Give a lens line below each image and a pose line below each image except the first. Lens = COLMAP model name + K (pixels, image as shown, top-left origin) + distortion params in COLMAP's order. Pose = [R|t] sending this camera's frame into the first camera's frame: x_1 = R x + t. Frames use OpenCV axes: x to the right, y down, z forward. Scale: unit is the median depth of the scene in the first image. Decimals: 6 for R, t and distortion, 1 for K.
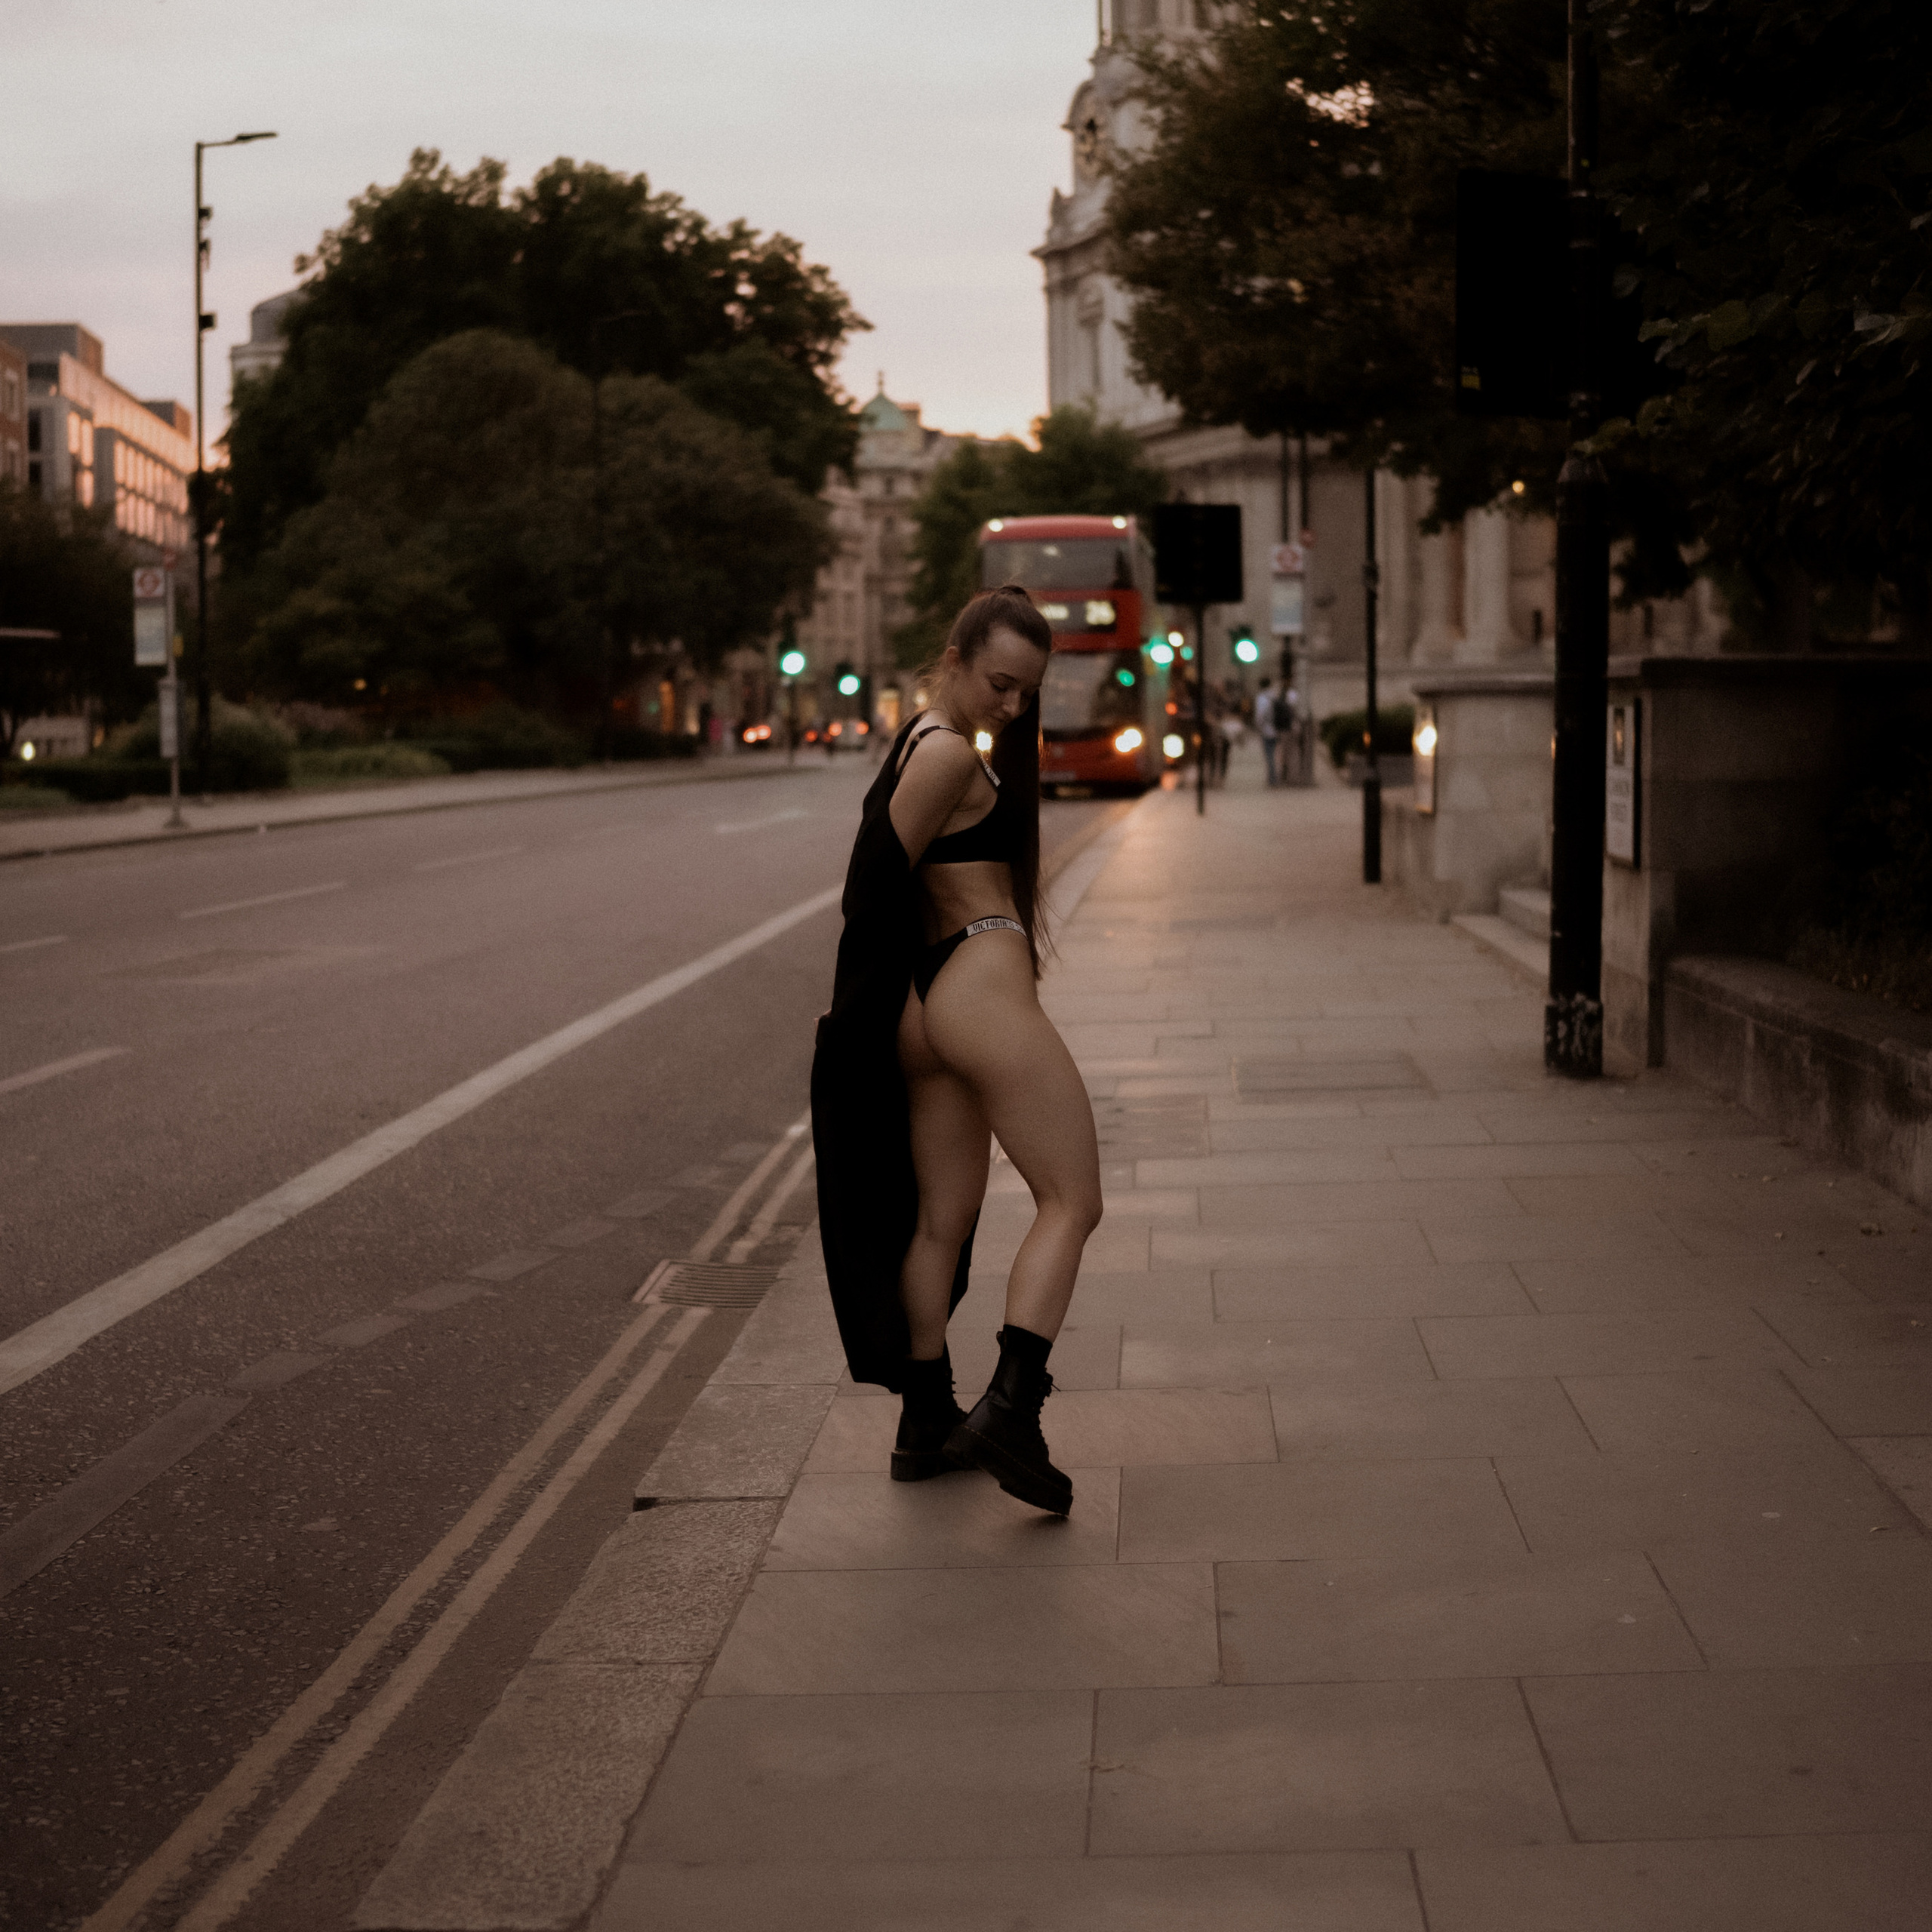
lens RADIAL K [[3035.5, 0, 965.4], [0, 3035.5, 965.9], [0, 0, 1]] dist [-0.135020, 0.000000]
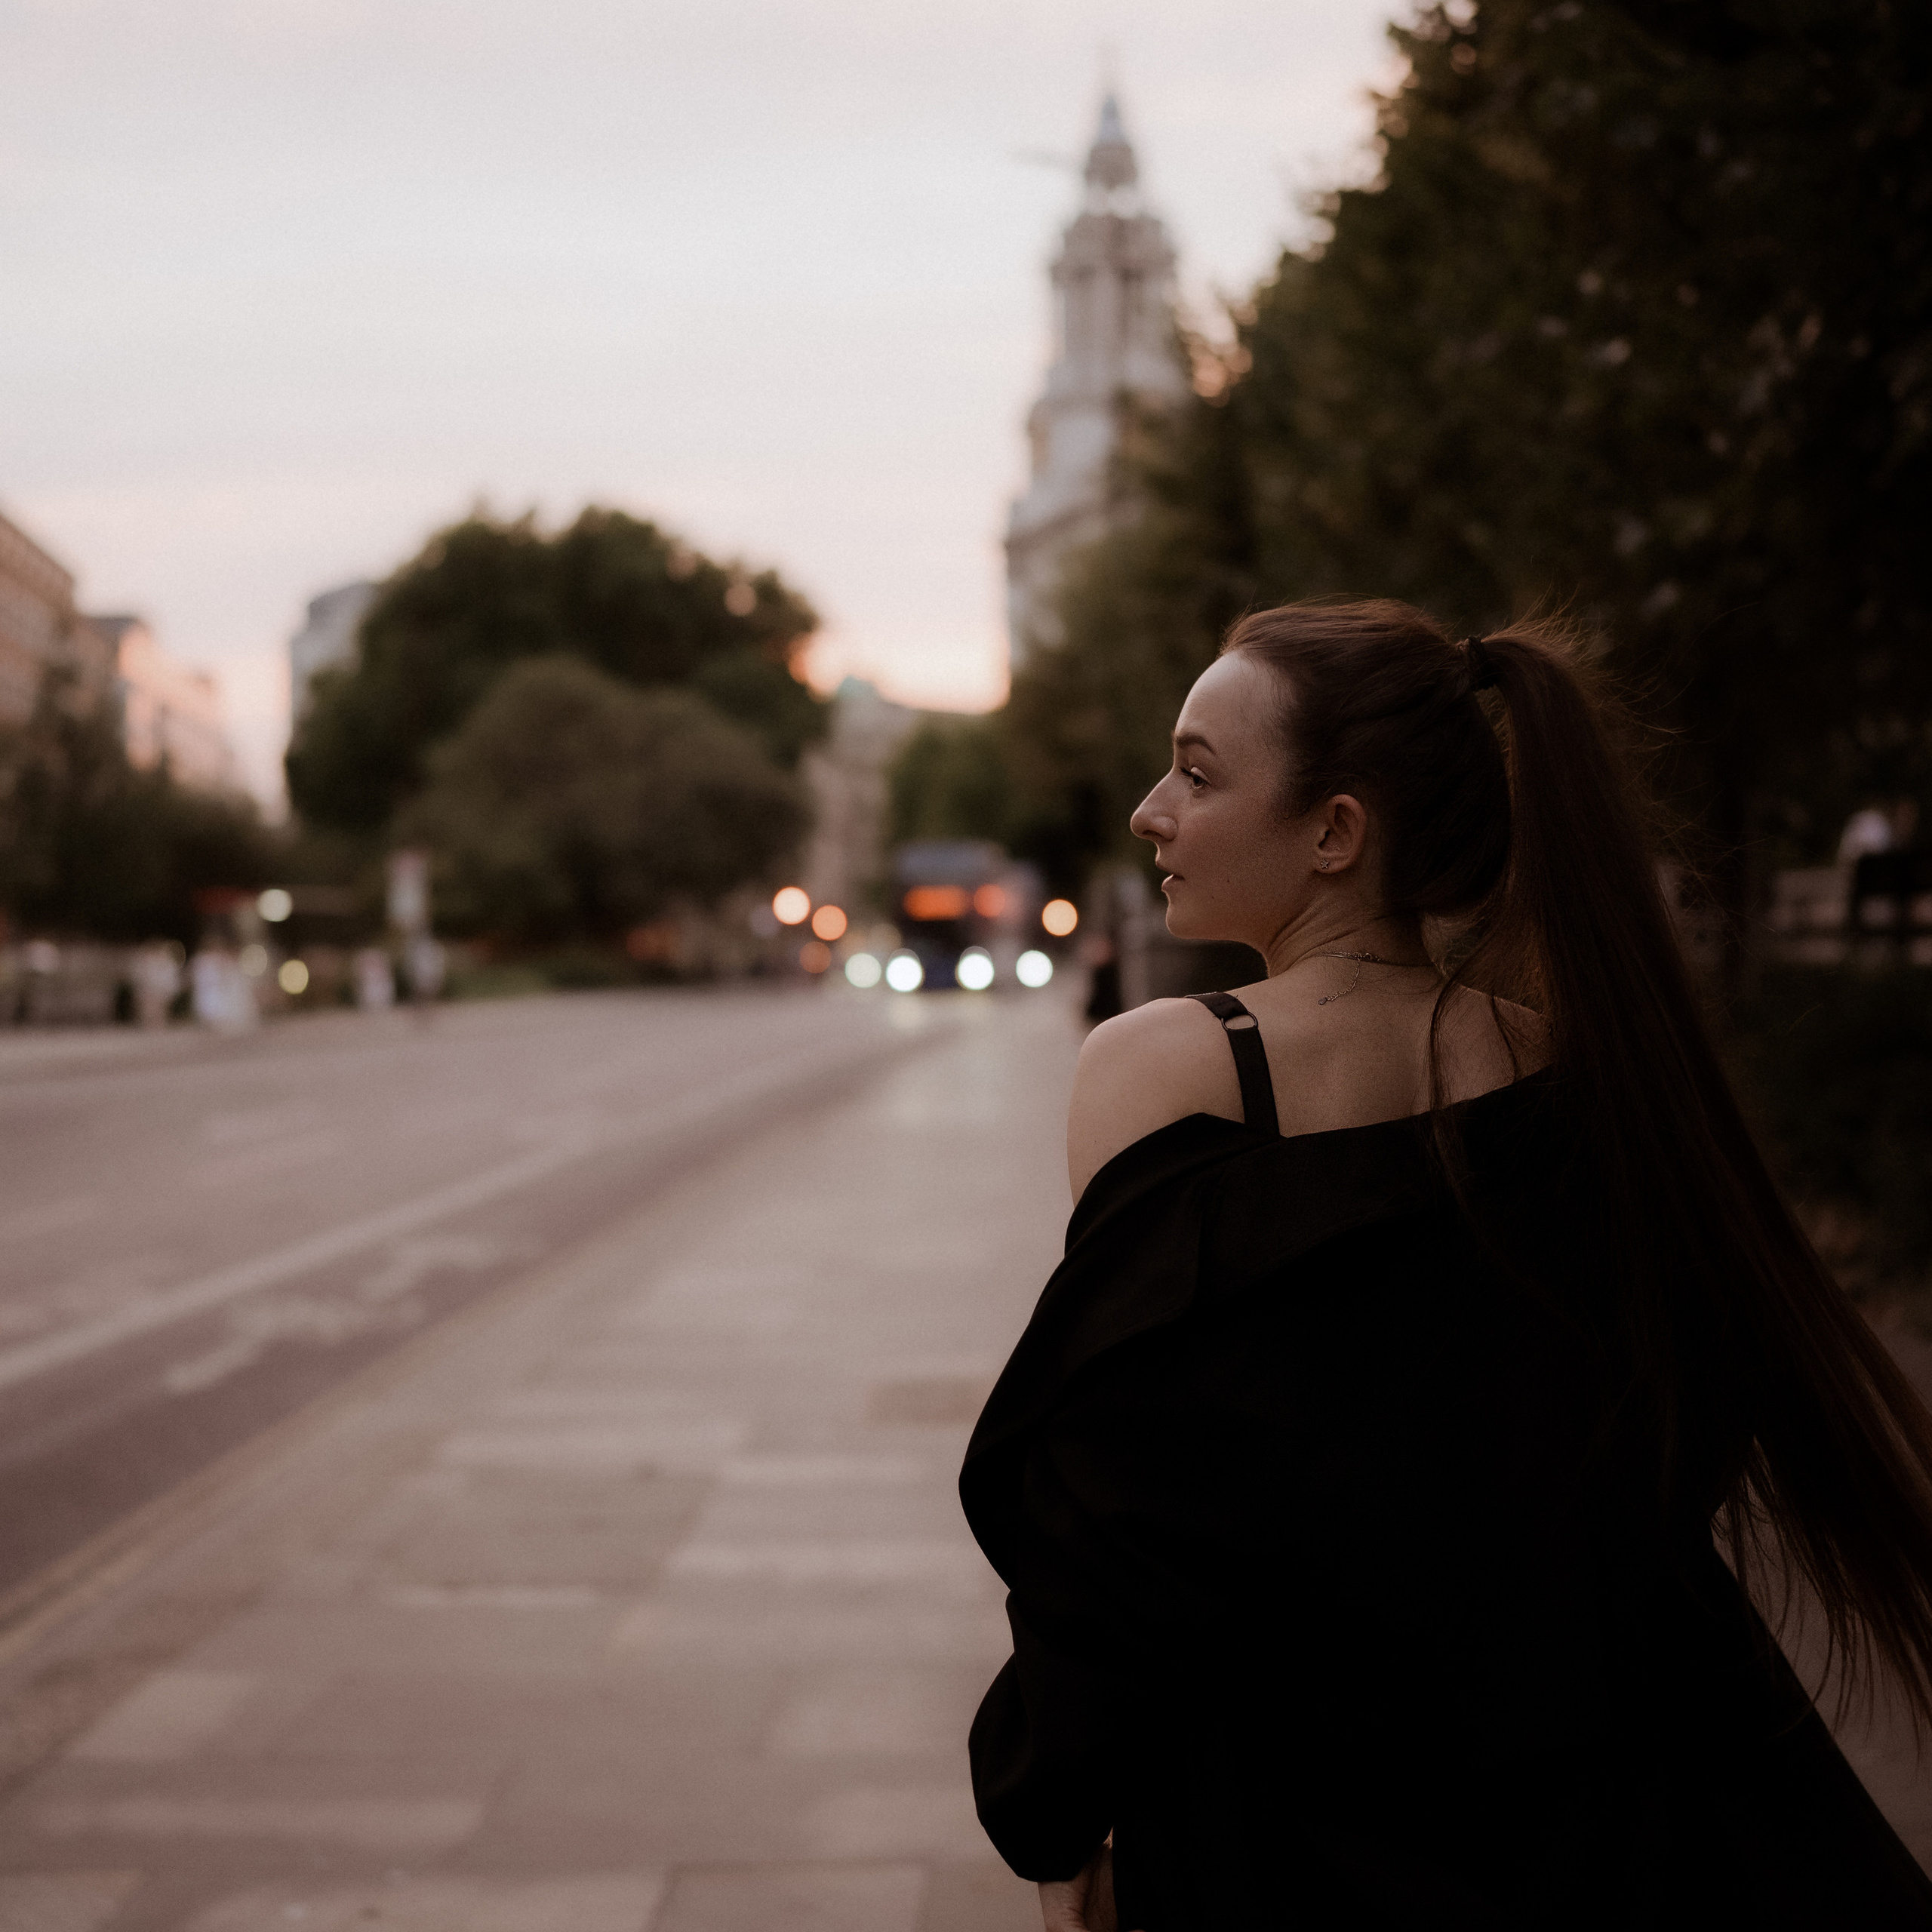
lens RADIAL K [[3035.5, 0, 966.2], [0, 3035.5, 966.7], [0, 0, 1]] dist [-0.135020, 0.000000]
pose [[0.999937, -0.008632, 0.007173, 0.008448], [0.009216, 0.996270, -0.085794, 0.024521], [-0.006406, 0.085855, 0.996287, -0.199833]]
